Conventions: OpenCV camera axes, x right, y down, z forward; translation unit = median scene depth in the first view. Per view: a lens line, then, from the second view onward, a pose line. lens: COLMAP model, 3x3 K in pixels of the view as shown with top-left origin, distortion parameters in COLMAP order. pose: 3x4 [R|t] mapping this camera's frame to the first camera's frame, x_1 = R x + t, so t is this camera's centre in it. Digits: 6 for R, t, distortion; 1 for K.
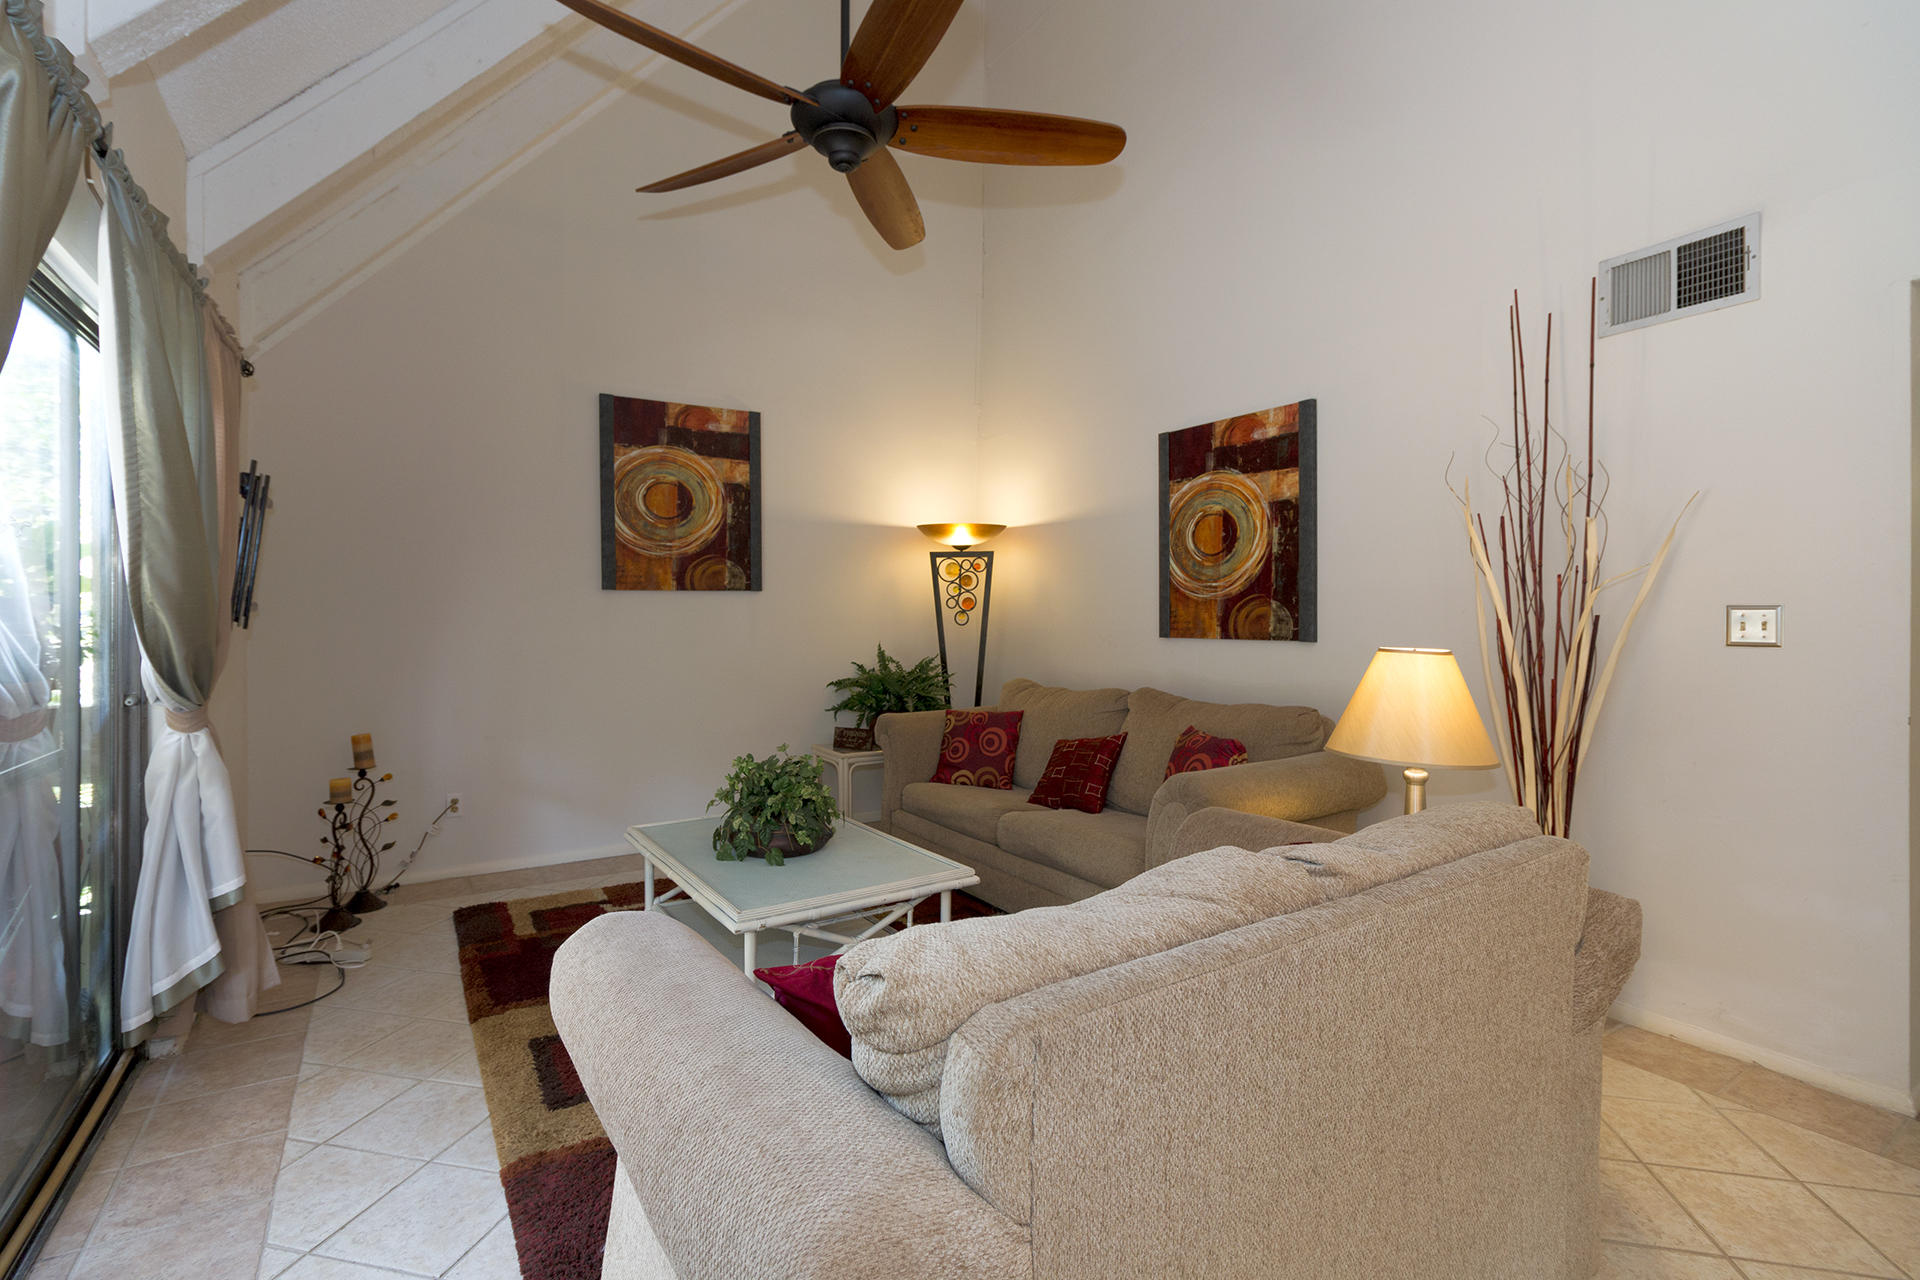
lens RADIAL K [[868.1, 0, 944.5], [0, 868.1, 609.6], [0, 0, 1]] dist [-0.001547, -0.000524]
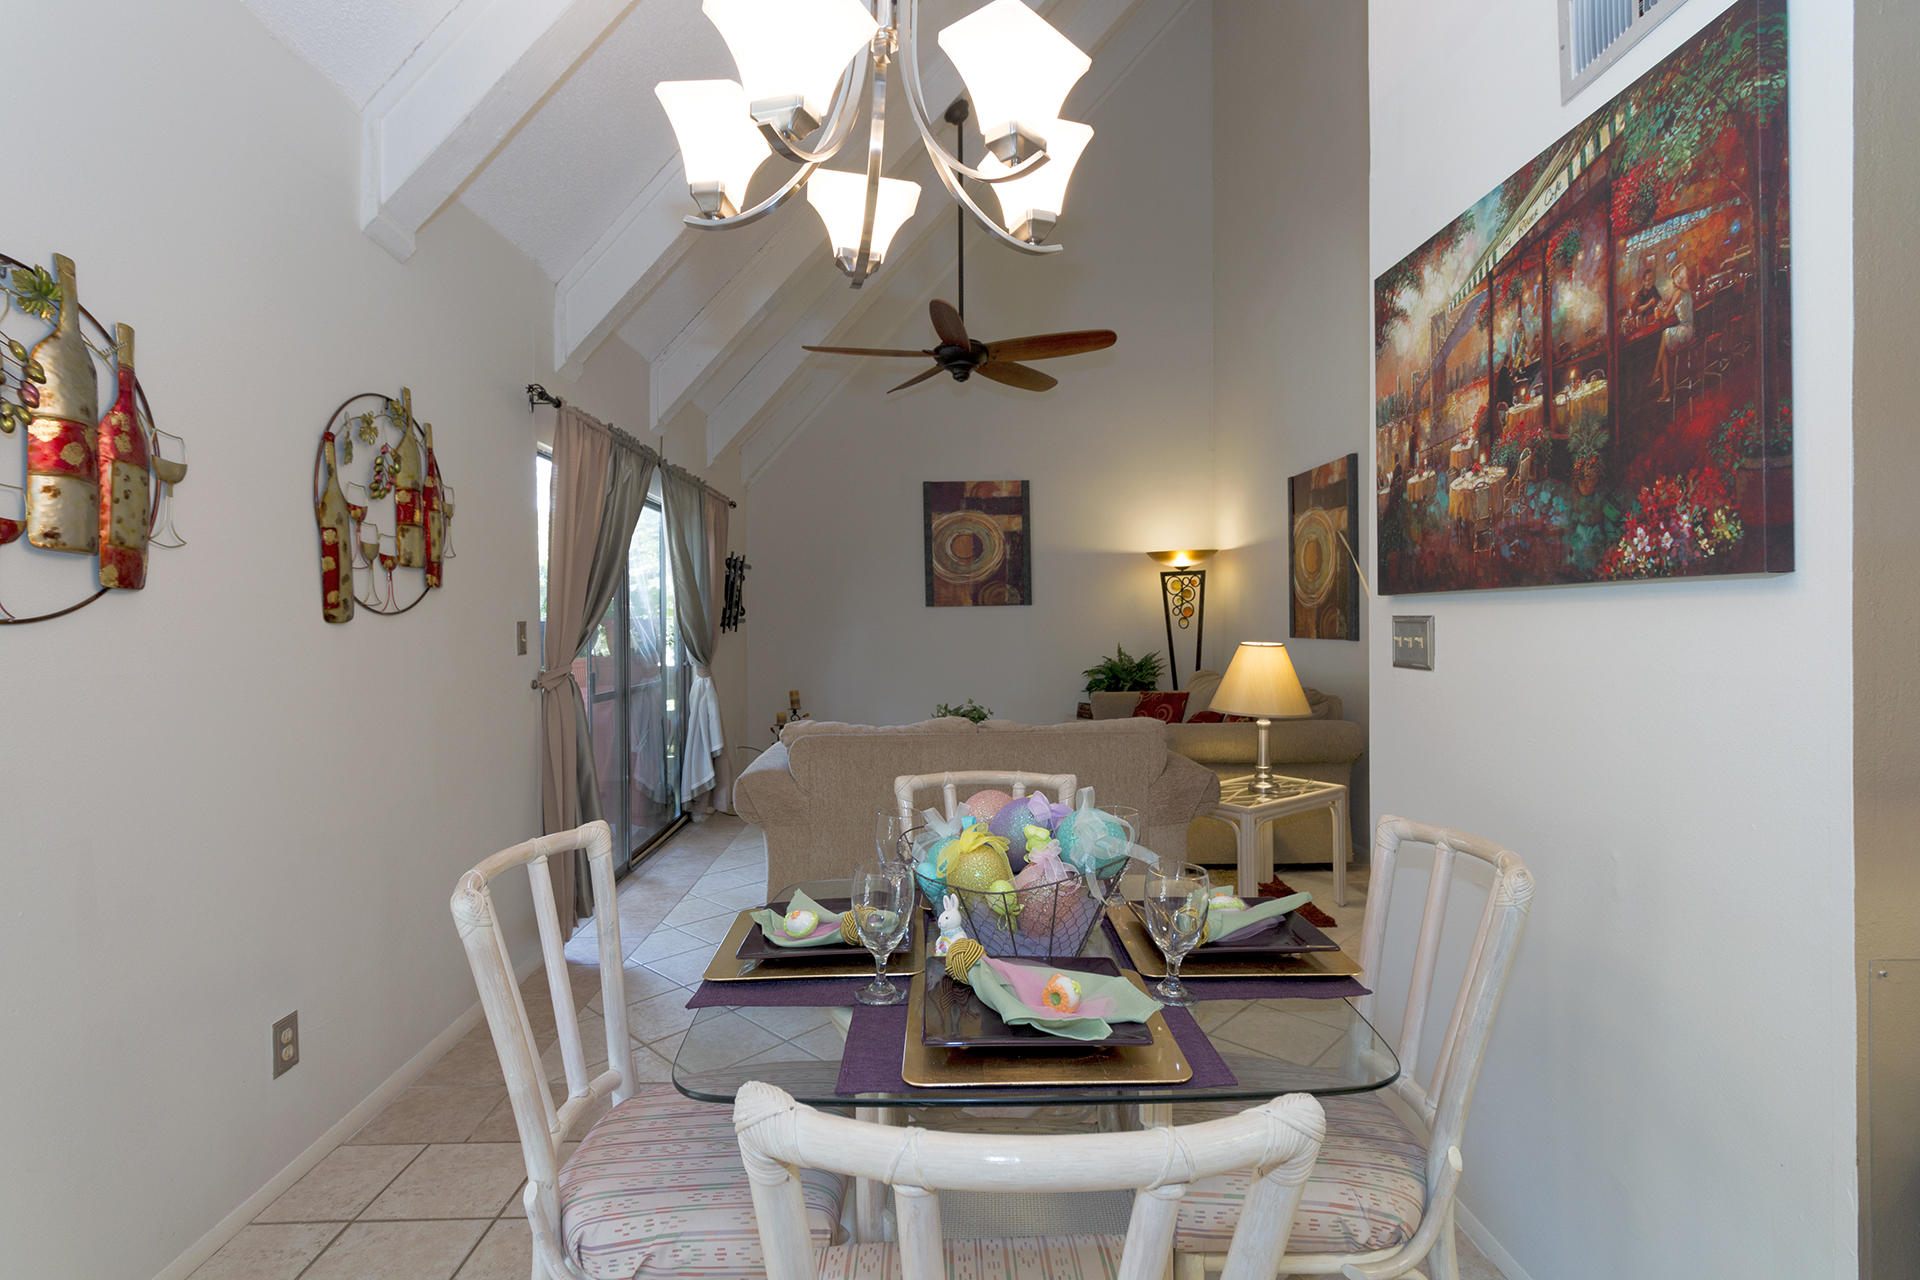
lens RADIAL K [[889.8, 0, 968.4], [0, 889.8, 618.7], [0, 0, 1]] dist [0.002714, 0.000656]
pose [[0.865956, -0.008717, -0.500045, 0.457073], [0.012235, 0.999918, 0.003757, -0.005969], [0.499971, -0.009372, 0.865991, -0.340503]]
